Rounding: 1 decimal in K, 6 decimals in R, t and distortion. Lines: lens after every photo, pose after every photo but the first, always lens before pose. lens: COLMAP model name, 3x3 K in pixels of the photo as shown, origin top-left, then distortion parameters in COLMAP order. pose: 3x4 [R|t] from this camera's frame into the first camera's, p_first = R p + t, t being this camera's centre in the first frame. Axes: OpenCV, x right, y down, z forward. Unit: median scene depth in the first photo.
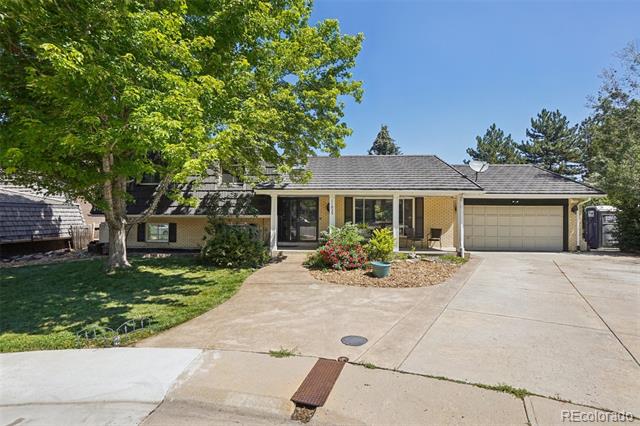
lens RADIAL K [[259.3, 0, 342.3], [0, 259.3, 216.1], [0, 0, 1]] dist [-0.028770, 0.011858]
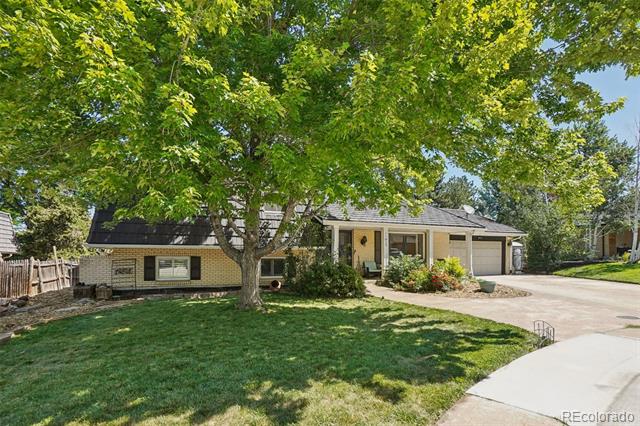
lens RADIAL K [[259.3, 0, 342.3], [0, 259.3, 216.1], [0, 0, 1]] dist [-0.028770, 0.011858]
pose [[0.917611, 0.052249, 0.394031, -0.568836], [0.004535, 0.989882, -0.141821, 0.020080], [-0.397454, 0.131923, 0.908090, 0.054049]]
